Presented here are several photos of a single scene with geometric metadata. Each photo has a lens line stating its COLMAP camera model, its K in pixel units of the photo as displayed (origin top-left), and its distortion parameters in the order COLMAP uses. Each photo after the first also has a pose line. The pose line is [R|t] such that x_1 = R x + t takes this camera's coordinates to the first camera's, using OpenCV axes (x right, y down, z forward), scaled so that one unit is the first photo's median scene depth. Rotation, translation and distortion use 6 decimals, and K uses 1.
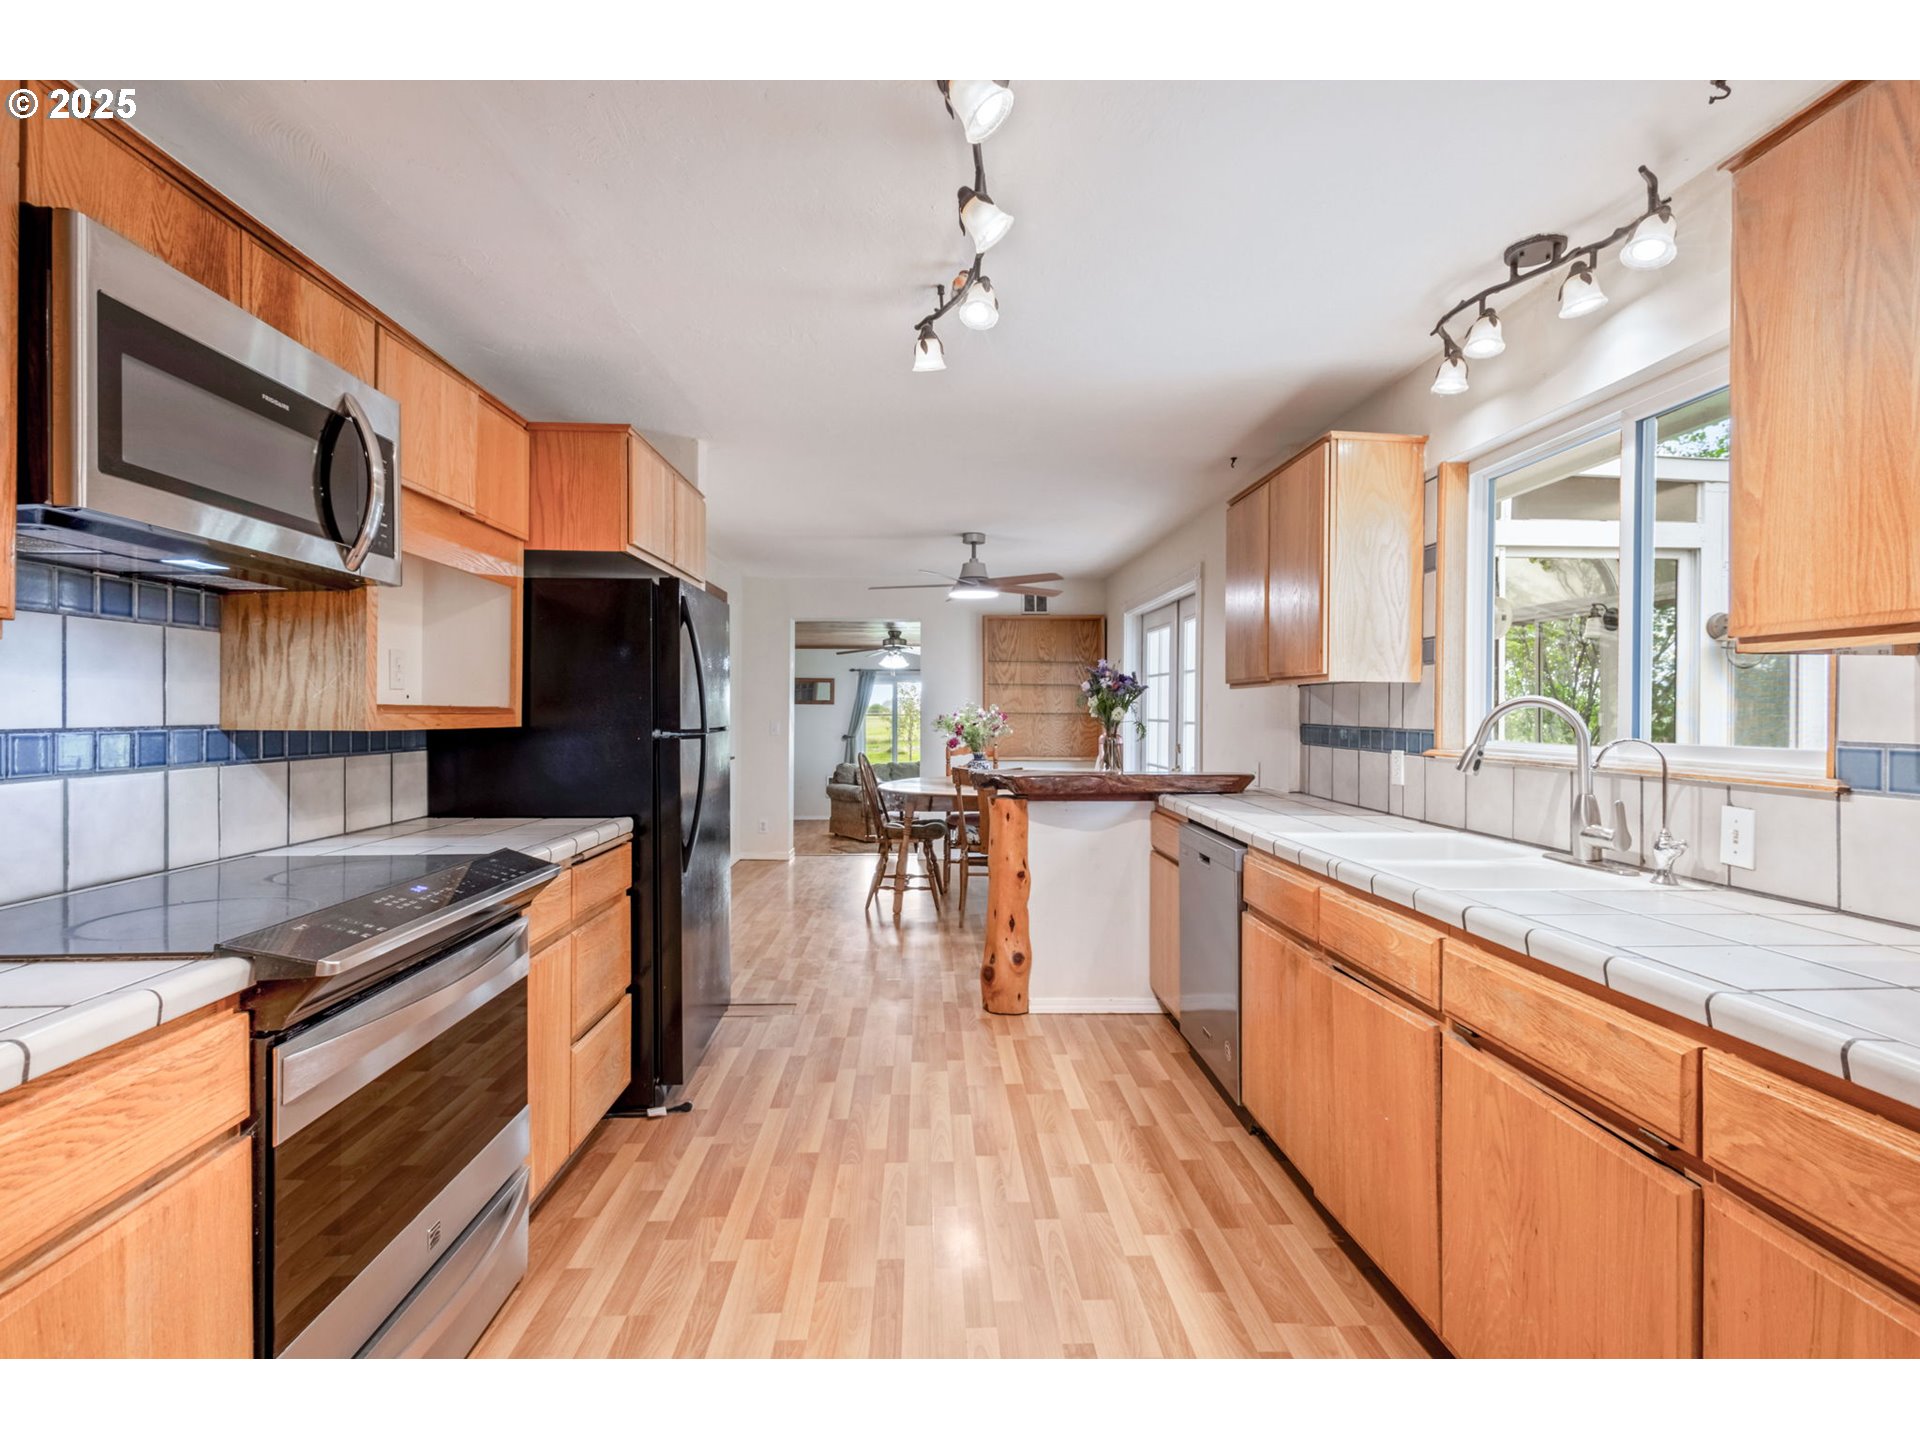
lens RADIAL K [[891.3, 0, 965.0], [0, 891.3, 712.6], [0, 0, 1]] dist [0.014366, -0.002529]
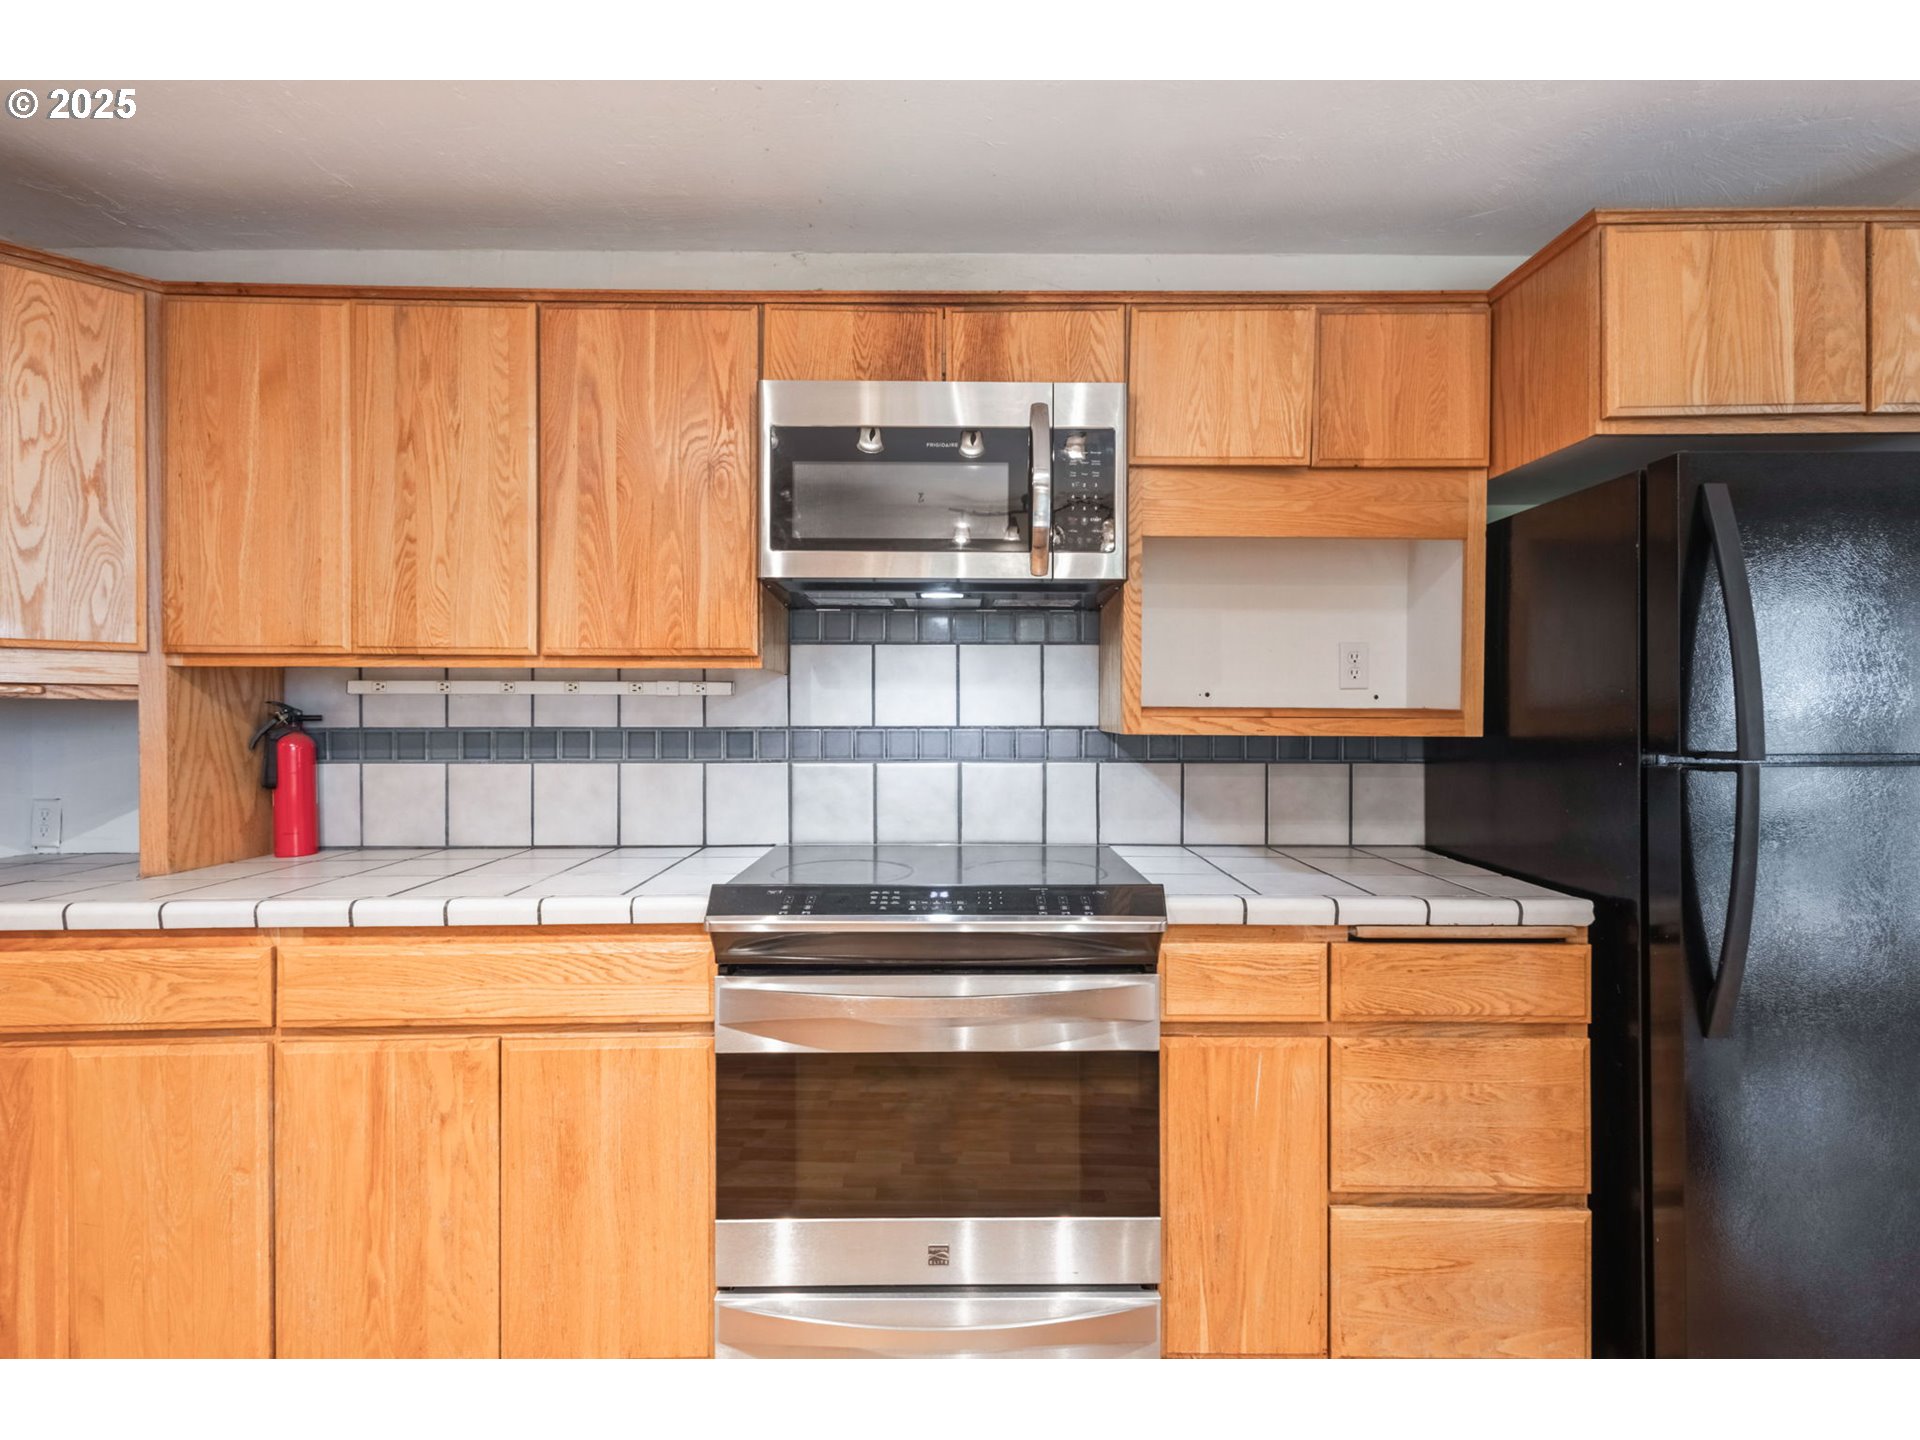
lens RADIAL K [[891.3, 0, 965.5], [0, 891.3, 718.8], [0, 0, 1]] dist [0.014366, -0.002529]
pose [[-0.043305, 0.003906, -0.999054, 0.307449], [-0.003453, 0.999986, 0.004060, 0.000425], [0.999056, 0.003625, -0.043290, 0.892158]]
